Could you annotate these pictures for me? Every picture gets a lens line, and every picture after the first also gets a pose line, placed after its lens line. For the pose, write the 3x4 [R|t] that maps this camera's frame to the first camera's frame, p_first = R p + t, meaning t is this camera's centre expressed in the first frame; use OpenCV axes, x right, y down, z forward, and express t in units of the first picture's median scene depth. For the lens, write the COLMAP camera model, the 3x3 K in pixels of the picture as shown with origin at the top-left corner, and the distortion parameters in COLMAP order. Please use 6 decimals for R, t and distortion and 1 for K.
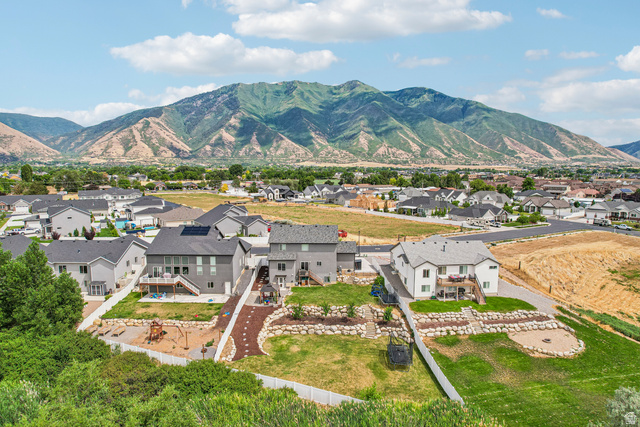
lens RADIAL K [[413.9, 0, 315.6], [0, 413.9, 215.2], [0, 0, 1]] dist [-0.058511, 0.023065]
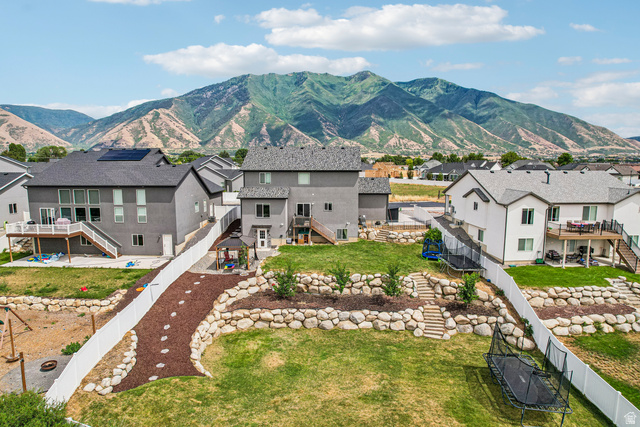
lens RADIAL K [[413.9, 0, 314.8], [0, 413.9, 213.8], [0, 0, 1]] dist [-0.058511, 0.023065]
pose [[0.999645, 0.003345, -0.026435, 0.004925], [-0.002979, 0.999899, 0.013886, 0.118696], [0.026479, -0.013802, 0.999554, 0.417634]]
